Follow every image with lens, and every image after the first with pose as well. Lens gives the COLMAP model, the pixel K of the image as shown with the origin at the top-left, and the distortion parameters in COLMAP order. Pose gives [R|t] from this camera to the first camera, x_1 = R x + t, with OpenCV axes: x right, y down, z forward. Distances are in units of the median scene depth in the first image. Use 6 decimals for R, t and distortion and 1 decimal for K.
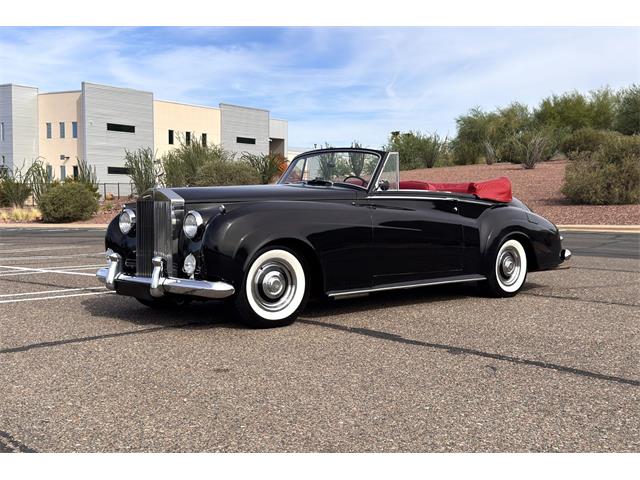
lens RADIAL K [[885.9, 0, 319.9], [0, 885.9, 238.4], [0, 0, 1]] dist [-0.053455, 0.000000]
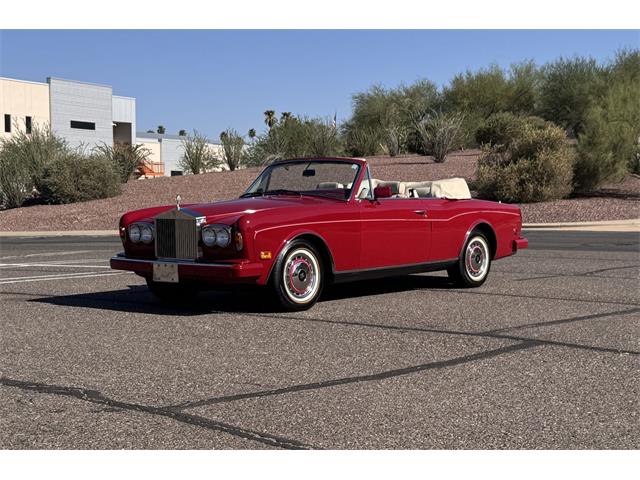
lens RADIAL K [[885.9, 0, 320.1], [0, 885.9, 239.7], [0, 0, 1]] dist [-0.053455, 0.000000]
pose [[0.994801, -0.013305, 0.100960, 0.036896], [0.013292, 0.999911, 0.000805, -0.003995], [-0.100962, 0.000542, 0.994890, 0.167705]]
